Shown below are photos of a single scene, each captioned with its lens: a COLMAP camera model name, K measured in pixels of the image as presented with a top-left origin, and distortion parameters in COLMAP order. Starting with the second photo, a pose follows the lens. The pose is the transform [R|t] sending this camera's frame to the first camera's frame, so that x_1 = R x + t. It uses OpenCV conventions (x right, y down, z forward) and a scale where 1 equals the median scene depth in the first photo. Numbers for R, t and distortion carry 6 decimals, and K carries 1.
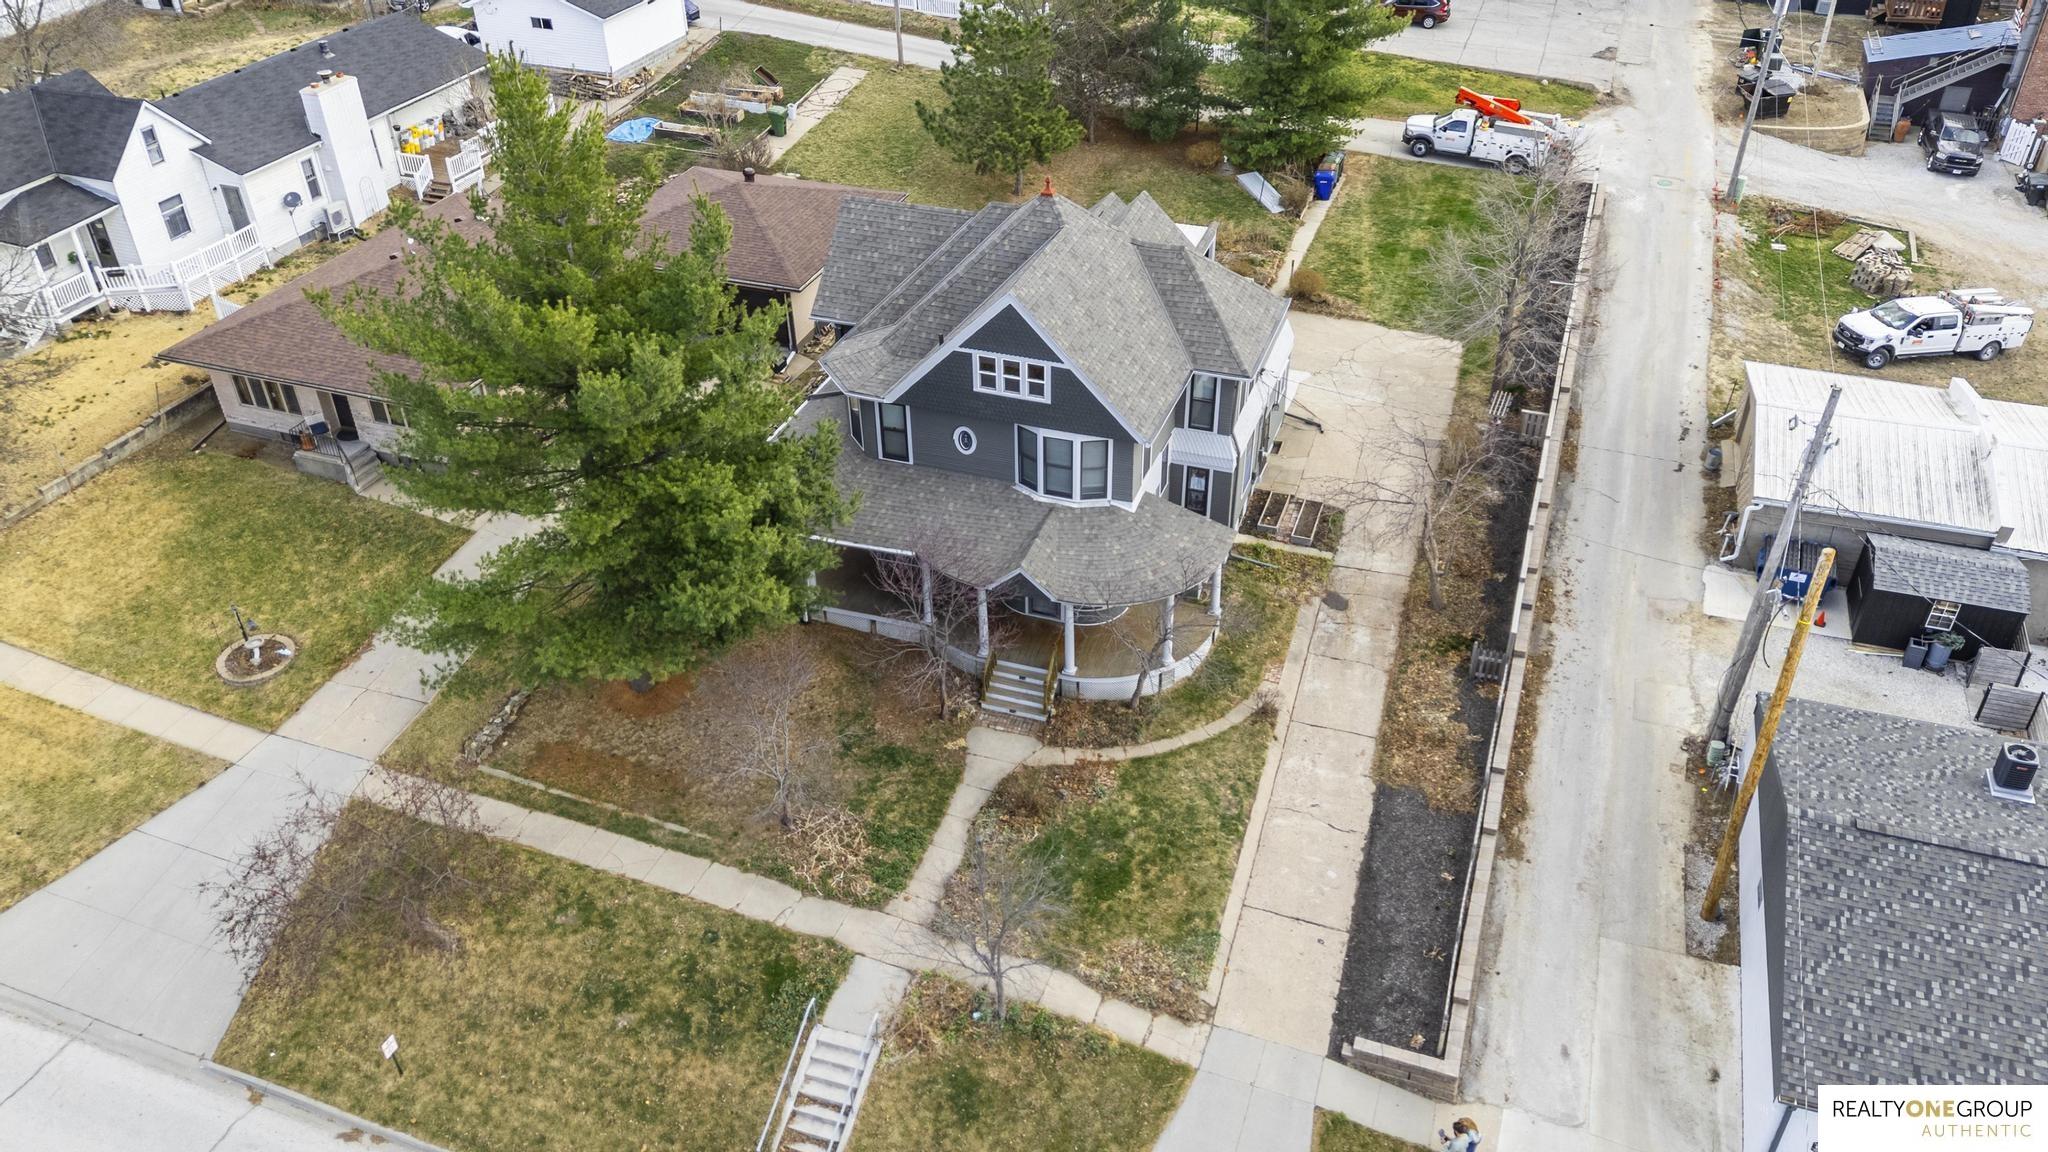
lens RADIAL K [[1552.5, 0, 1038.4], [0, 1552.5, 575.8], [0, 0, 1]] dist [0.127340, -0.132580]
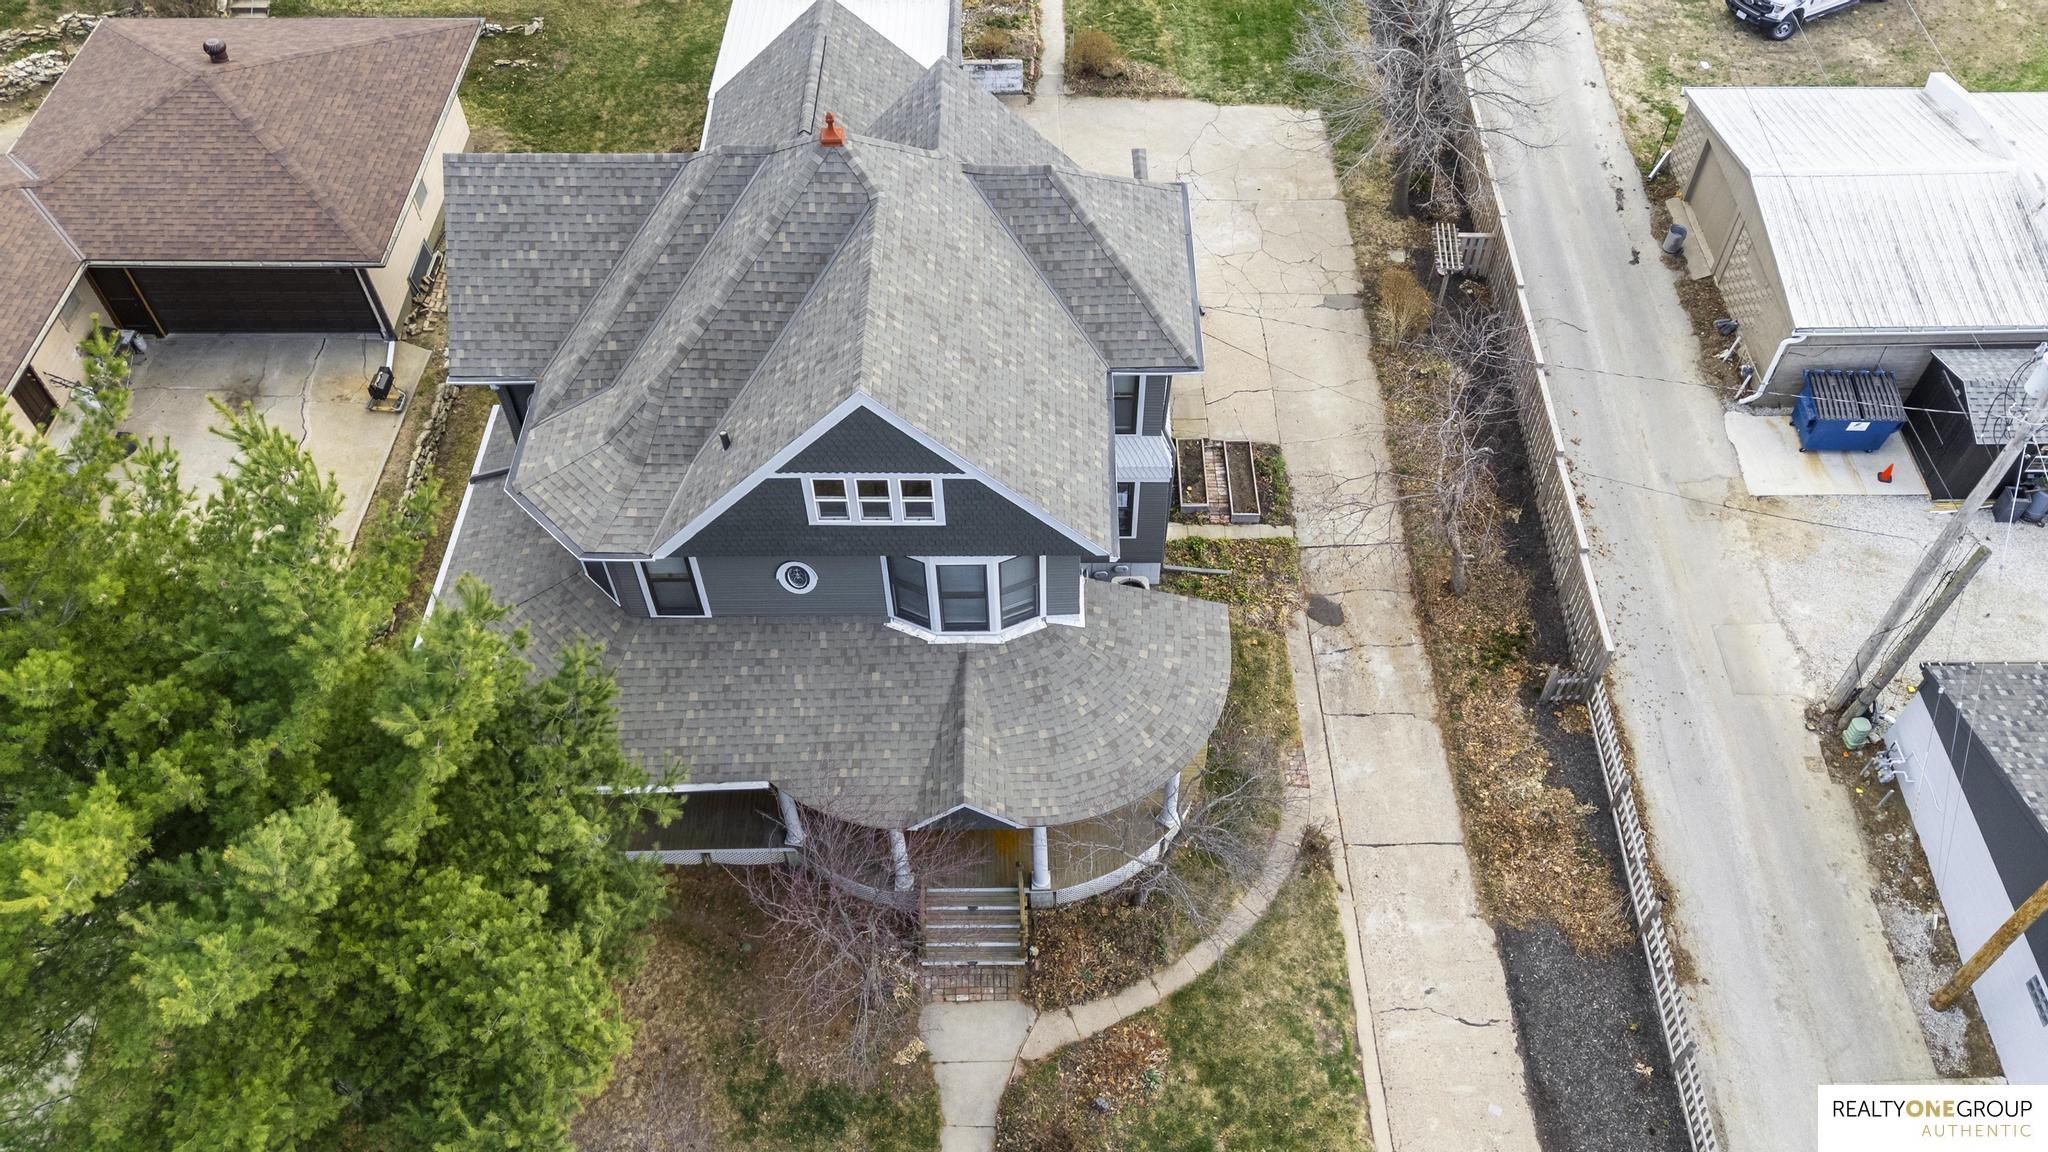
lens RADIAL K [[1552.5, 0, 1038.4], [0, 1552.5, 575.8], [0, 0, 1]] dist [0.127340, -0.132580]
pose [[0.945589, -0.251151, 0.206846, -0.086210], [0.184563, 0.937596, 0.294702, -0.257984], [-0.267953, -0.240491, 0.932934, 0.405965]]
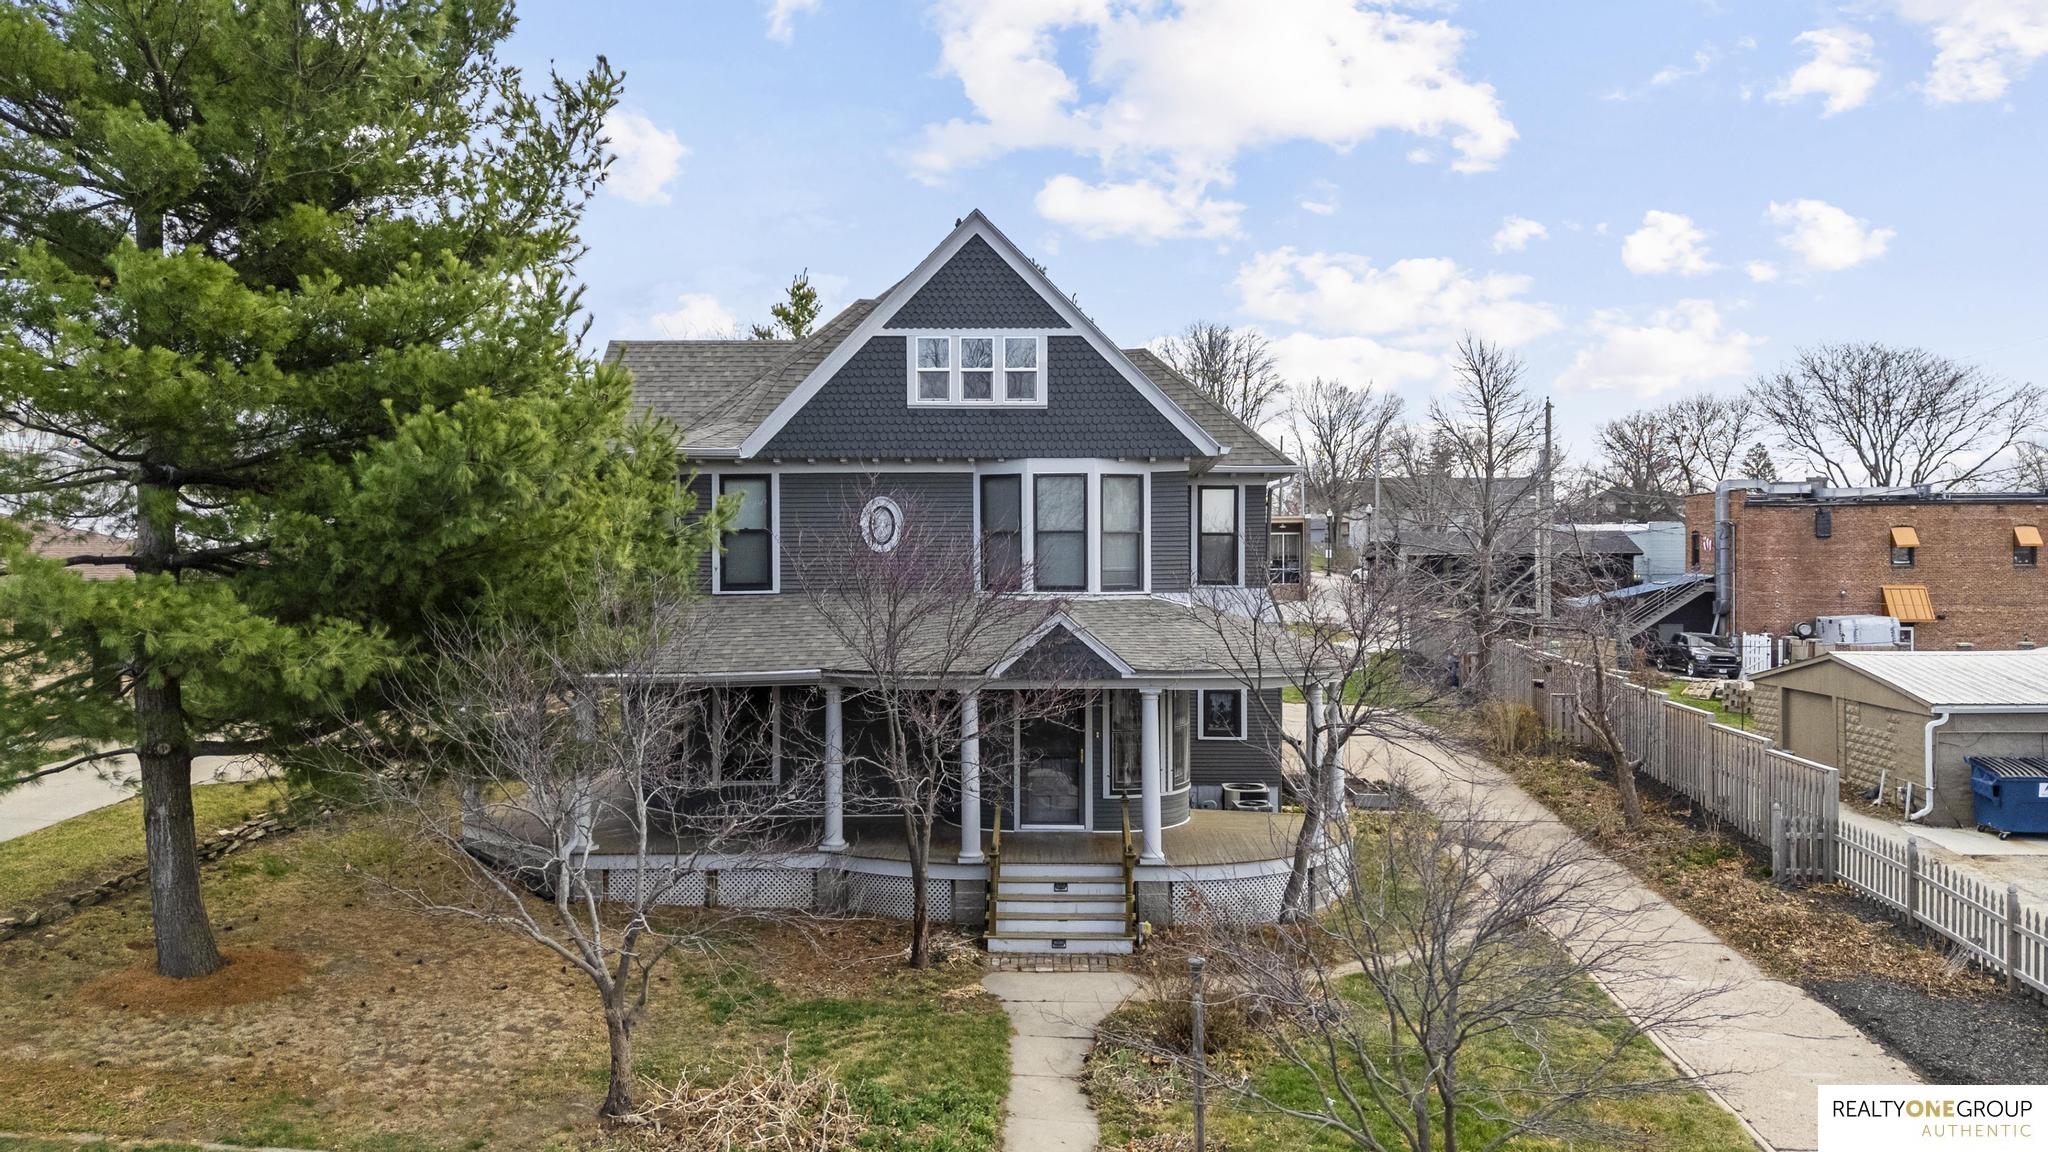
lens RADIAL K [[1552.5, 0, 1038.4], [0, 1552.5, 575.8], [0, 0, 1]] dist [0.127340, -0.132580]
pose [[0.957254, 0.002280, 0.289238, -0.160991], [0.160472, 0.827777, -0.537619, 0.251117], [-0.240650, 0.561053, 0.792027, 0.555860]]
